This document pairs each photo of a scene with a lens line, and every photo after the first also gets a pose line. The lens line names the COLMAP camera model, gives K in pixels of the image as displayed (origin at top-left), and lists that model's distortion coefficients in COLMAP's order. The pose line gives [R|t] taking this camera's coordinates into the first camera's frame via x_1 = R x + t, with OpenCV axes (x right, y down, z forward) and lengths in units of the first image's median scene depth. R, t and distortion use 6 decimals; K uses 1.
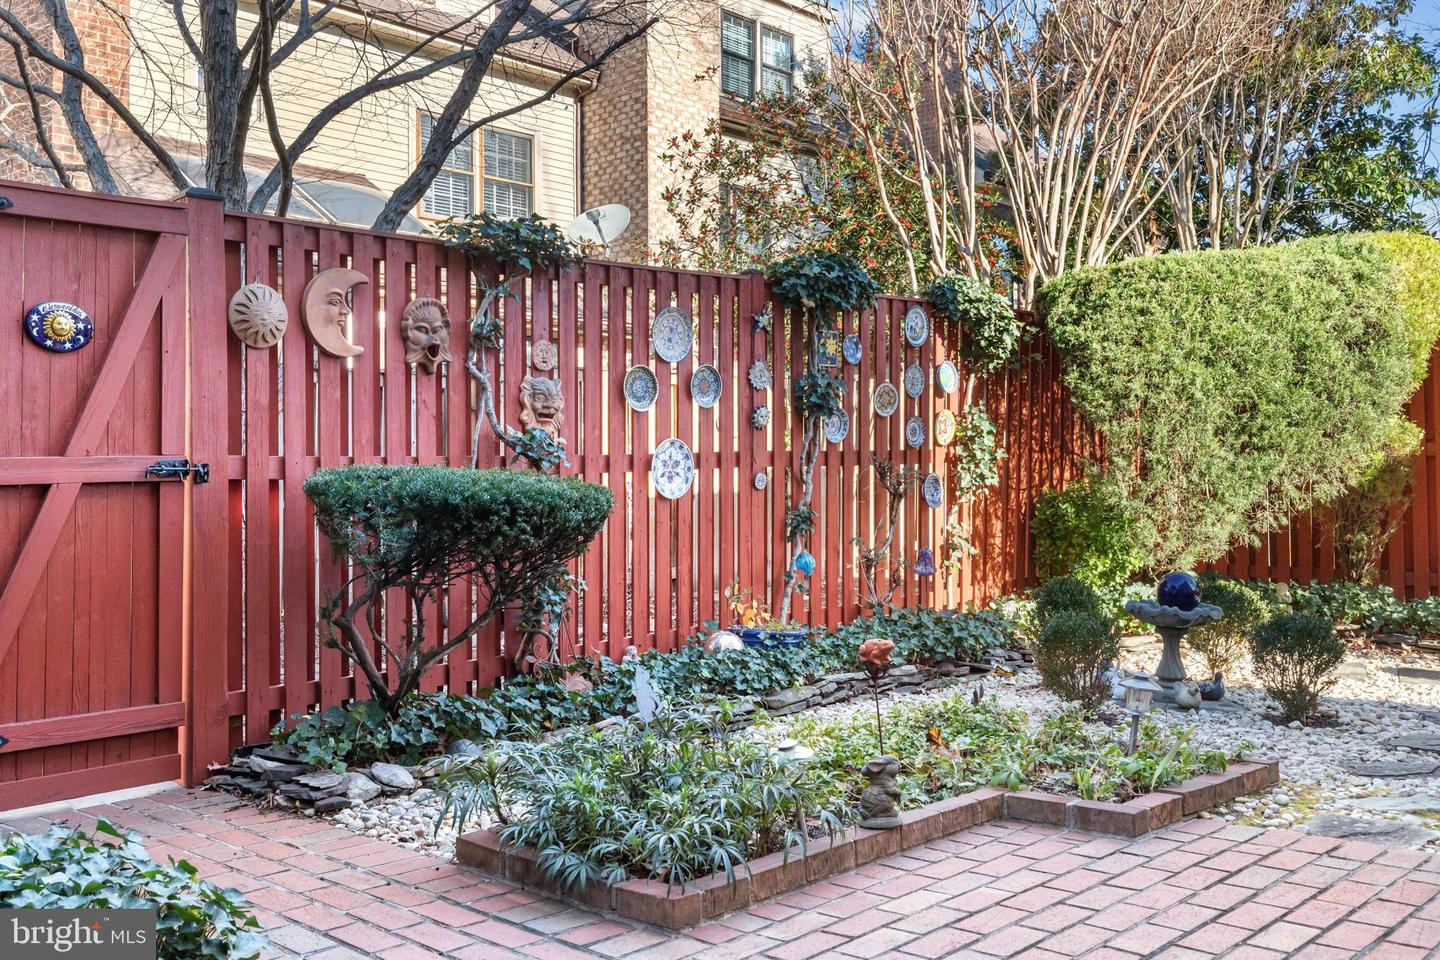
lens RADIAL K [[1322.3, 0, 679.4], [0, 1322.3, 464.1], [0, 0, 1]] dist [0.002793, 0.000000]
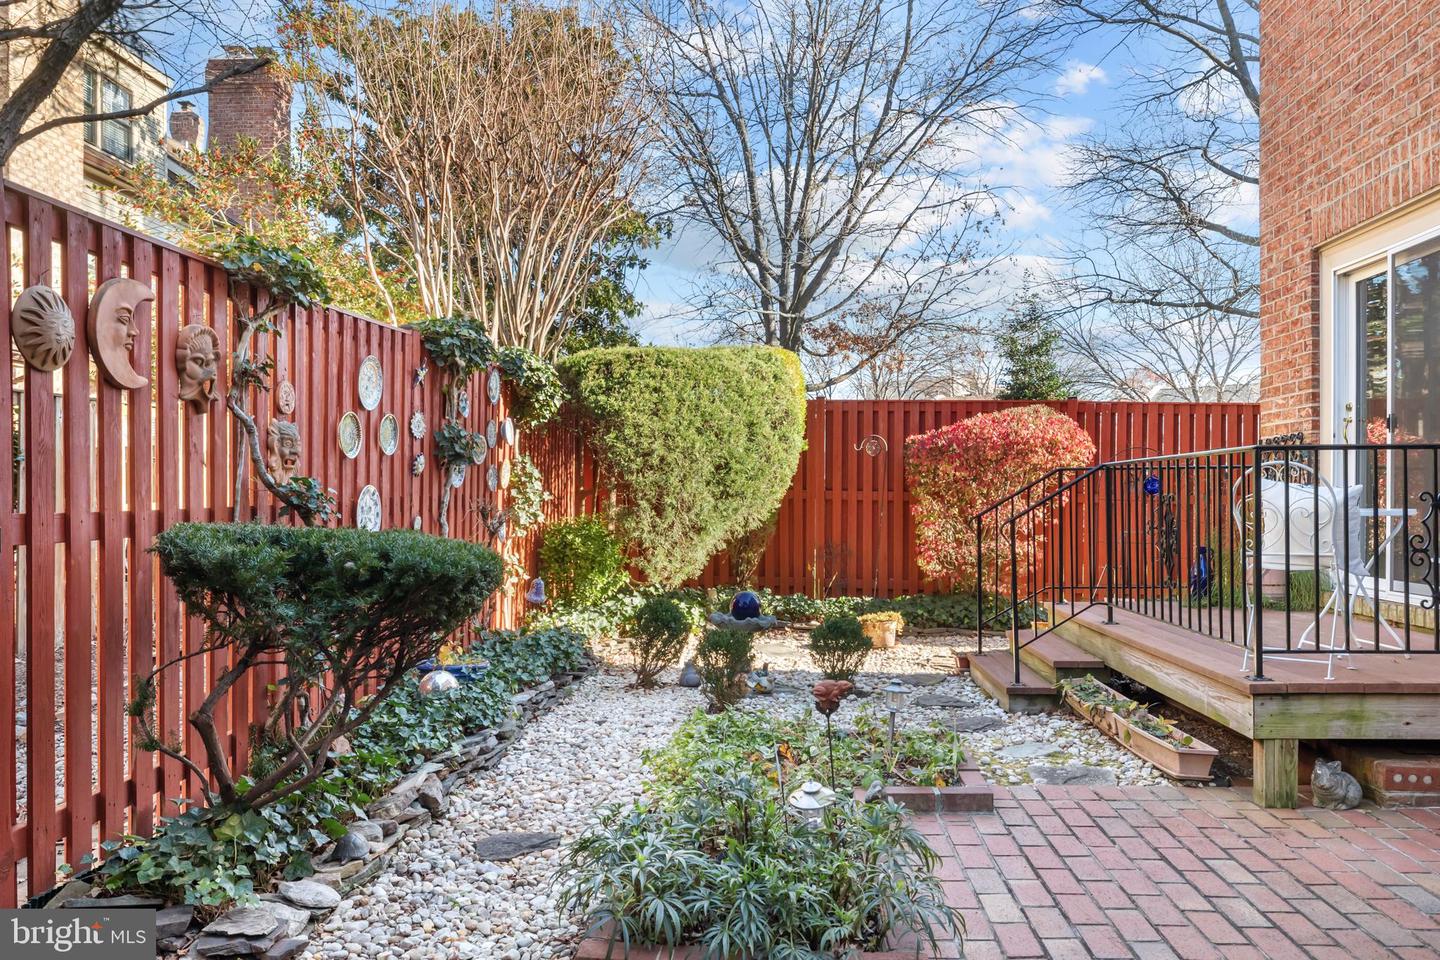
lens RADIAL K [[1007.7, 0, 711.4], [0, 1007.7, 504.4], [0, 0, 1]] dist [0.001875, -0.000954]
pose [[0.772880, 0.003303, 0.634544, -0.320666], [-0.014708, 0.999811, 0.012711, -0.020021], [-0.634382, -0.019157, 0.772782, 0.255596]]
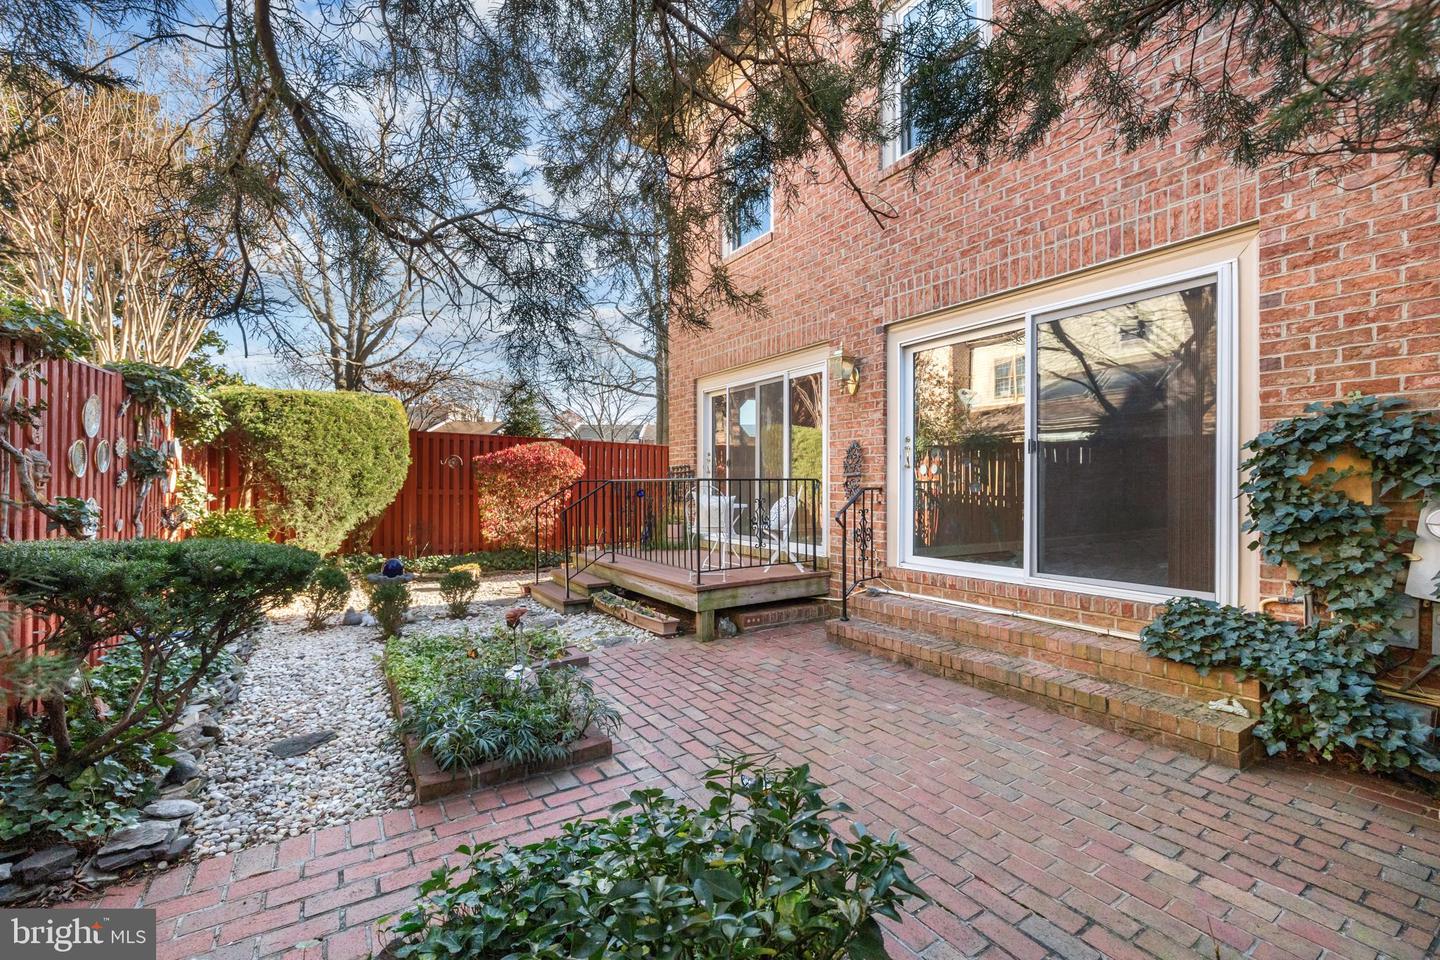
lens RADIAL K [[609.2, 0, 710.4], [0, 609.2, 484.8], [0, 0, 1]] dist [0.000898, 0.000718]
pose [[0.242830, 0.006599, 0.970046, -0.468770], [-0.015885, 0.999870, -0.002826, -0.043303], [-0.969939, -0.014723, 0.242903, 0.306538]]
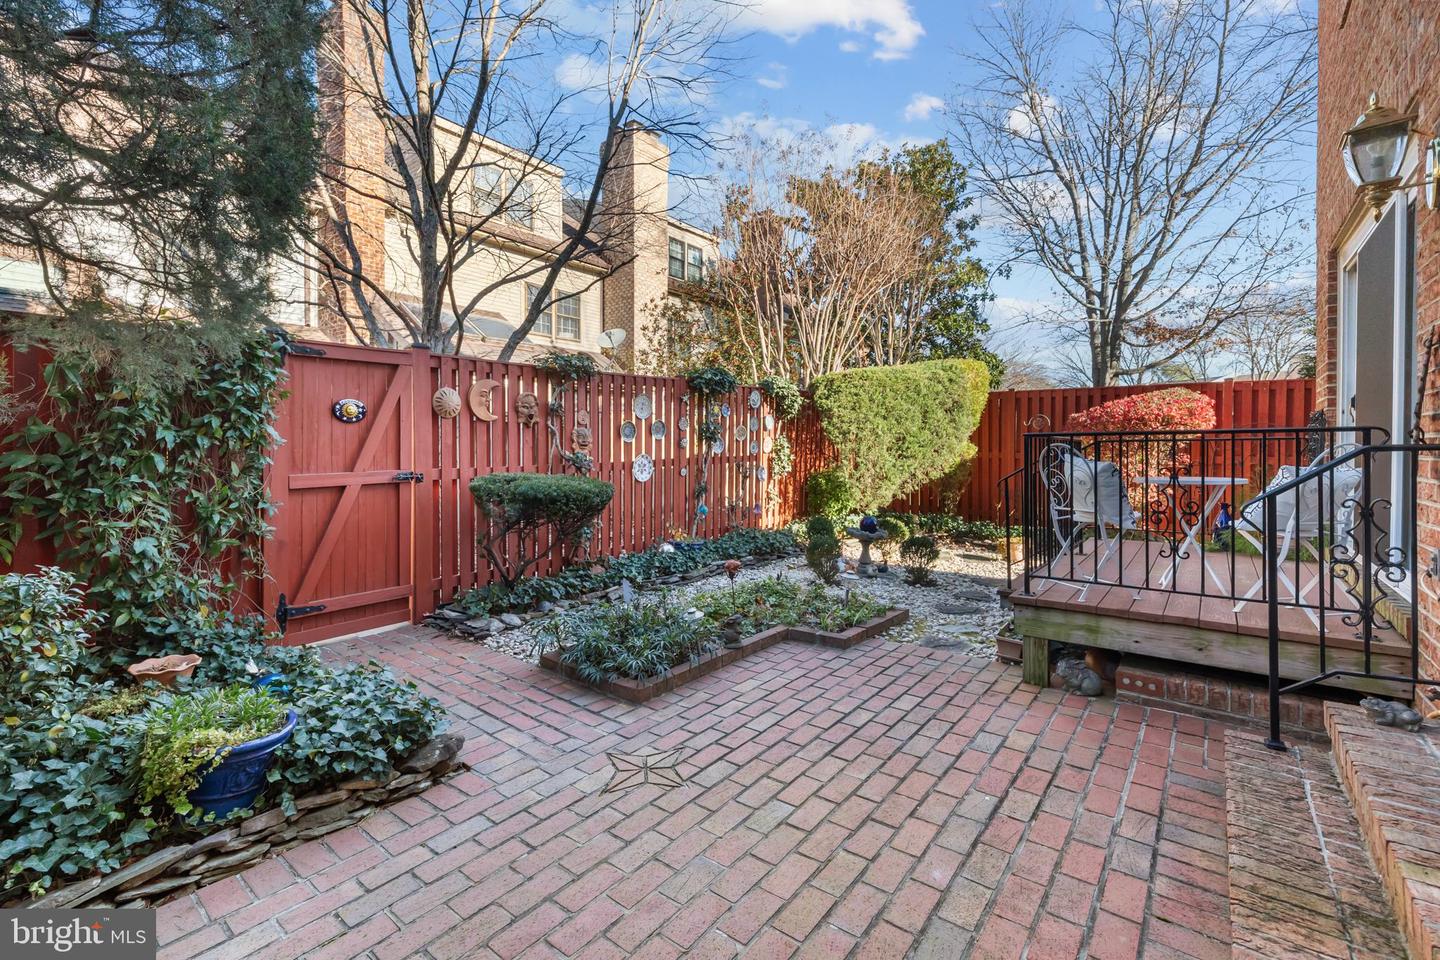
lens RADIAL K [[609.2, 0, 691.4], [0, 609.2, 460.6], [0, 0, 1]] dist [0.000898, 0.000718]
pose [[0.997528, 0.007068, 0.069920, 0.004623], [-0.009175, 0.999512, 0.029866, -0.042891], [-0.069675, -0.030434, 0.997105, -0.005303]]
